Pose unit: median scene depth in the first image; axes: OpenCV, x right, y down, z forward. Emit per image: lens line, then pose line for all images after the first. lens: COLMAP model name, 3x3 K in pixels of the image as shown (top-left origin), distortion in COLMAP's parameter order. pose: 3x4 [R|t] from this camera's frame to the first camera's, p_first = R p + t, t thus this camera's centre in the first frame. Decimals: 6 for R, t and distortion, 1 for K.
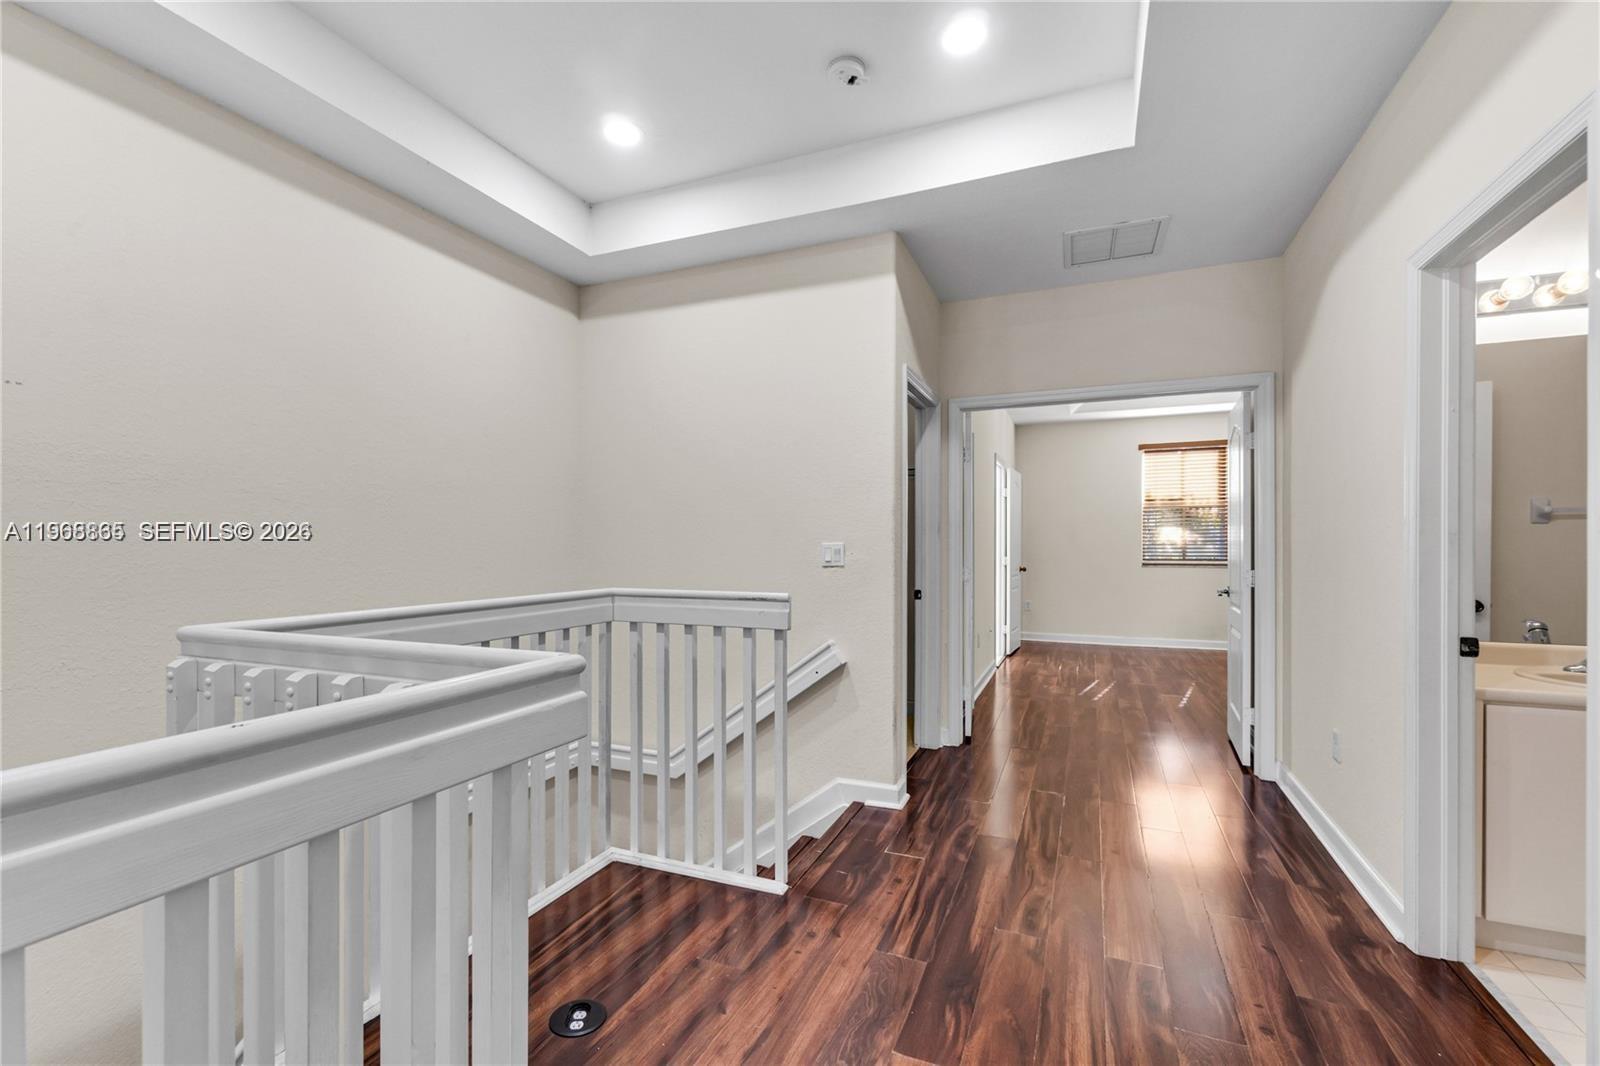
lens RADIAL K [[711.2, 0, 797.8], [0, 711.2, 546.2], [0, 0, 1]] dist [-0.003218, -0.000018]
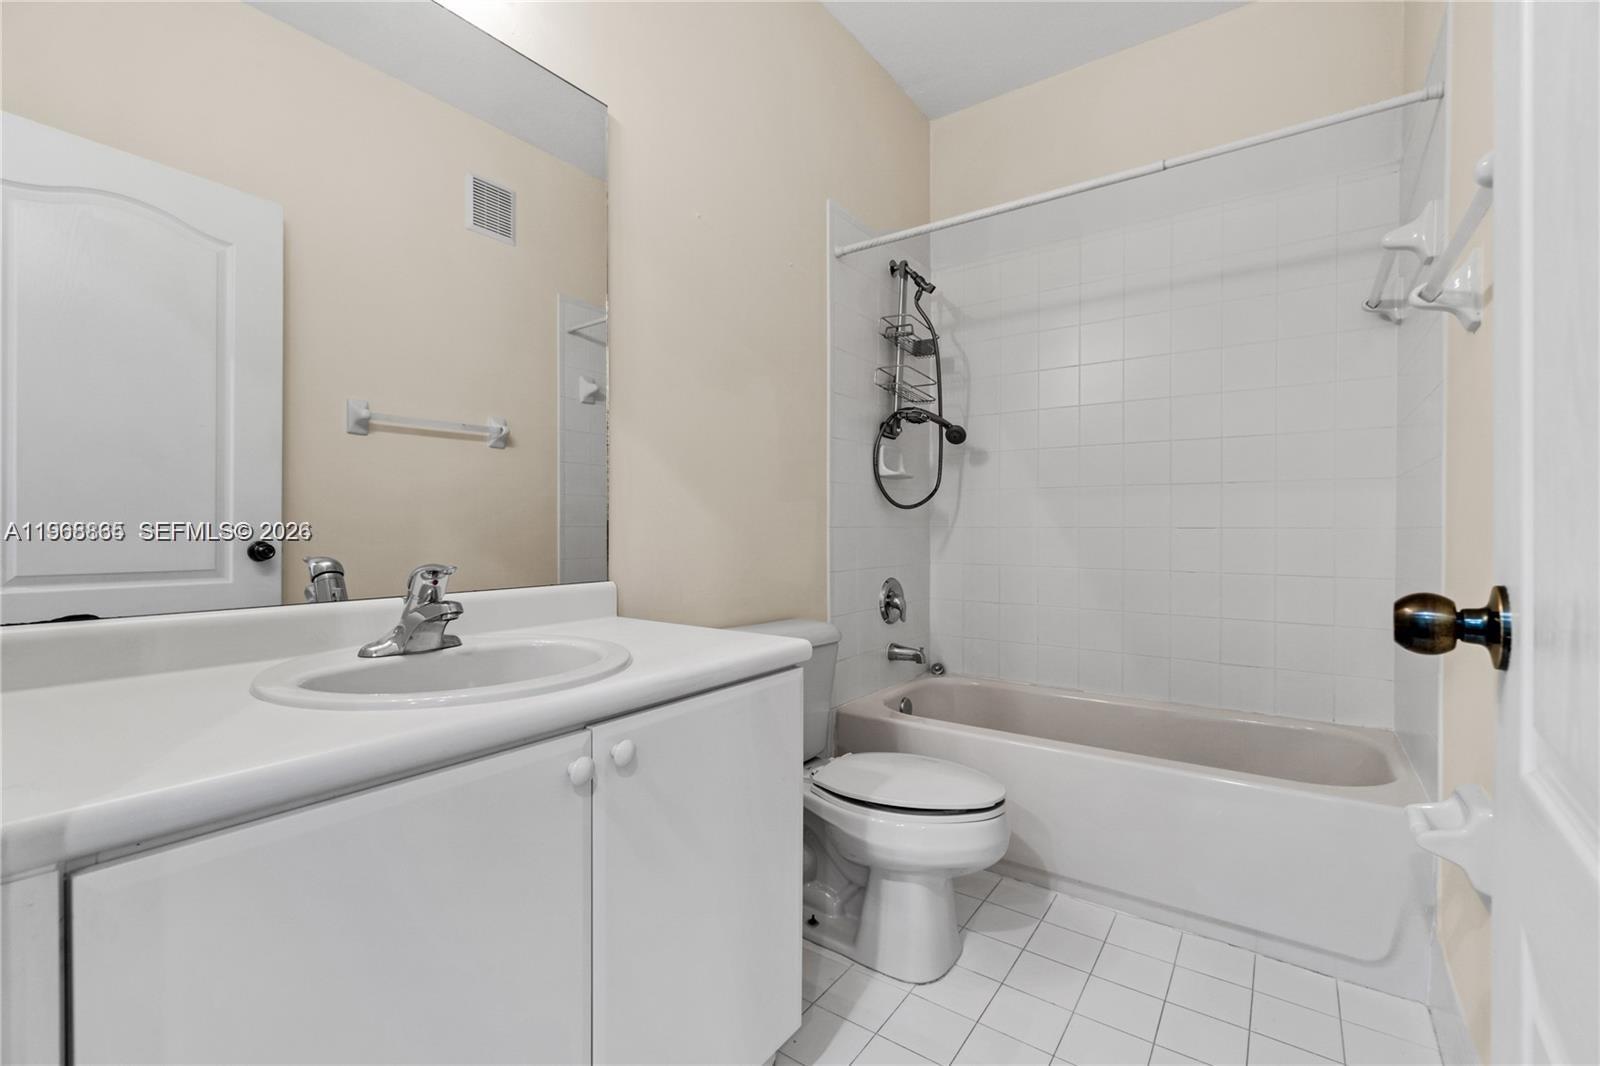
lens RADIAL K [[711.2, 0, 794.0], [0, 711.2, 529.9], [0, 0, 1]] dist [-0.003218, -0.000018]
pose [[0.235431, -0.003313, 0.971885, 0.553990], [-0.006799, 0.999964, 0.005055, 0.071083], [-0.971867, -0.007798, 0.235400, 0.490313]]
